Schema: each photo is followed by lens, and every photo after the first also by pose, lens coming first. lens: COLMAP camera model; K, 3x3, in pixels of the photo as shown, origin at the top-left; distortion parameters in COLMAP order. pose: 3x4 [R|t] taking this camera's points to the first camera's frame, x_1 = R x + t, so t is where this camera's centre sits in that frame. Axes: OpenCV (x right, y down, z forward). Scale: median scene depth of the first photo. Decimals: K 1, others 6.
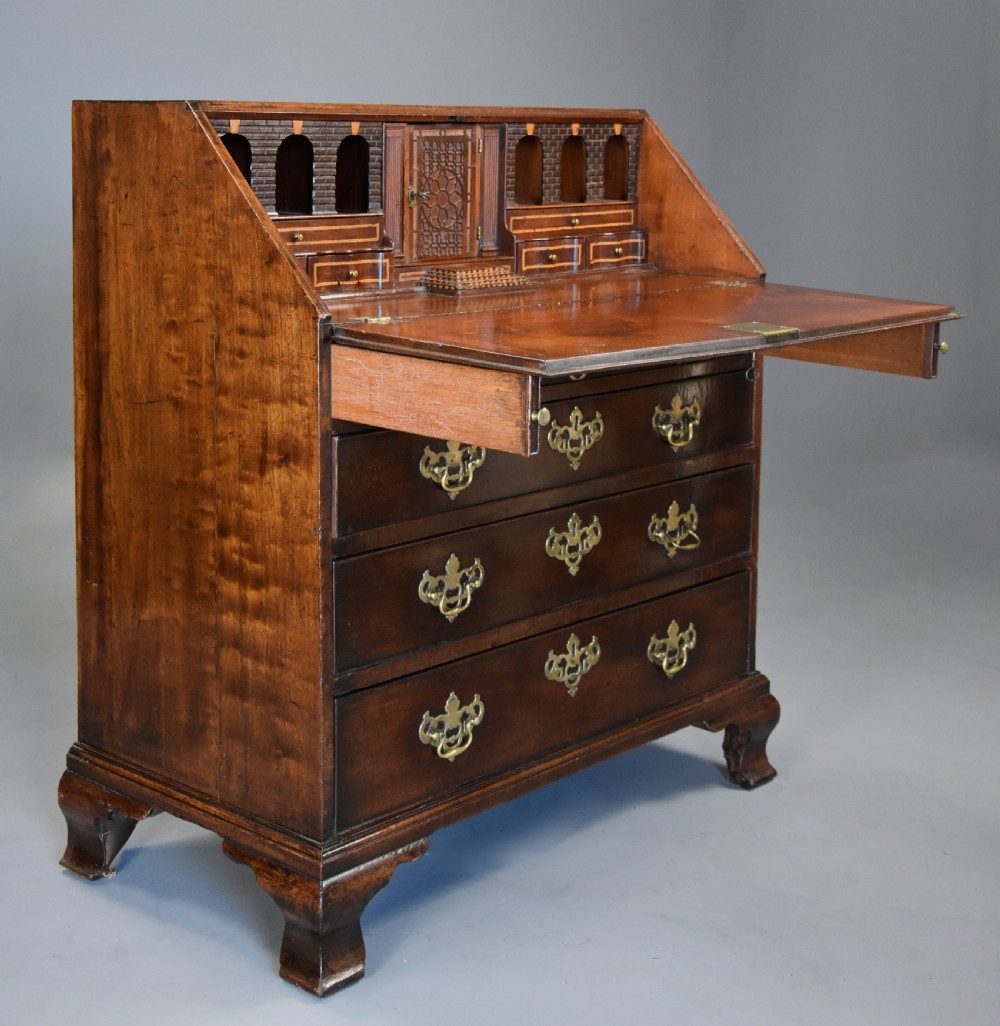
lens RADIAL K [[1749.3, 0, 511.6], [0, 1749.3, 289.5], [0, 0, 1]] dist [0.037476, 0.000000]
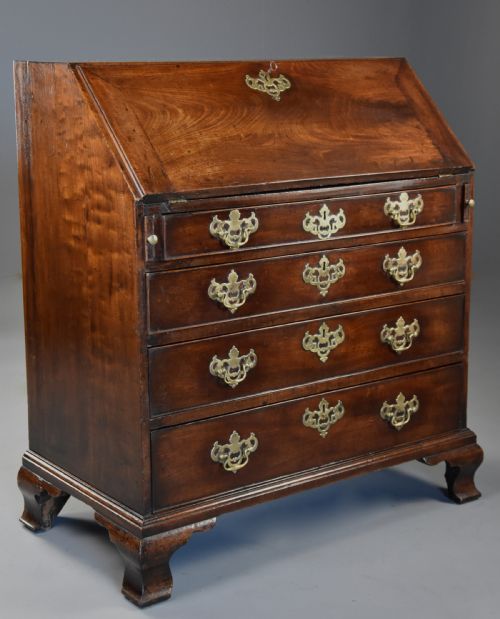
lens RADIAL K [[1204.9, 0, 255.0], [0, 1204.9, 269.8], [0, 0, 1]] dist [0.151310, 0.000000]
pose [[0.980234, 0.021619, -0.196656, 0.196135], [-0.003249, 0.995637, 0.093255, -0.021817], [0.197814, -0.090772, 0.976028, -0.069412]]
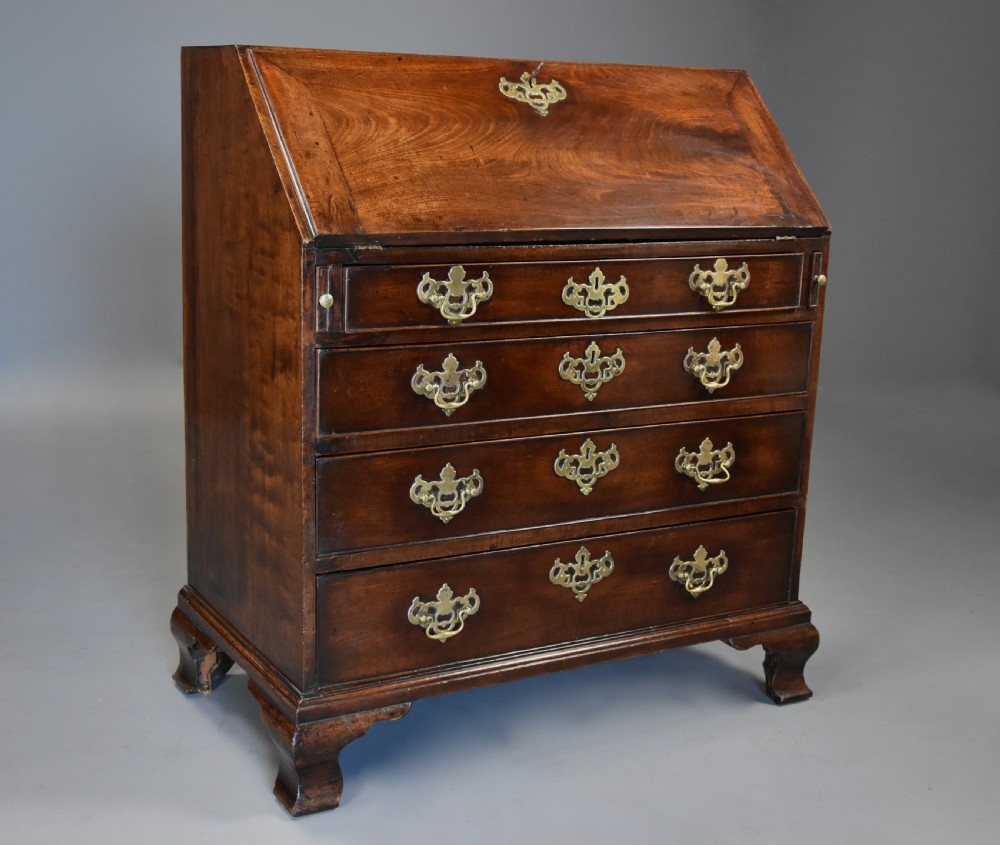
lens RADIAL K [[1428.0, 0, 475.9], [0, 1428.0, 430.3], [0, 0, 1]] dist [-0.004948, 0.000000]
pose [[0.947992, 0.091307, -0.304917, 0.252010], [-0.051594, 0.989383, 0.135862, 0.004837], [0.314085, -0.113064, 0.942638, 0.142937]]
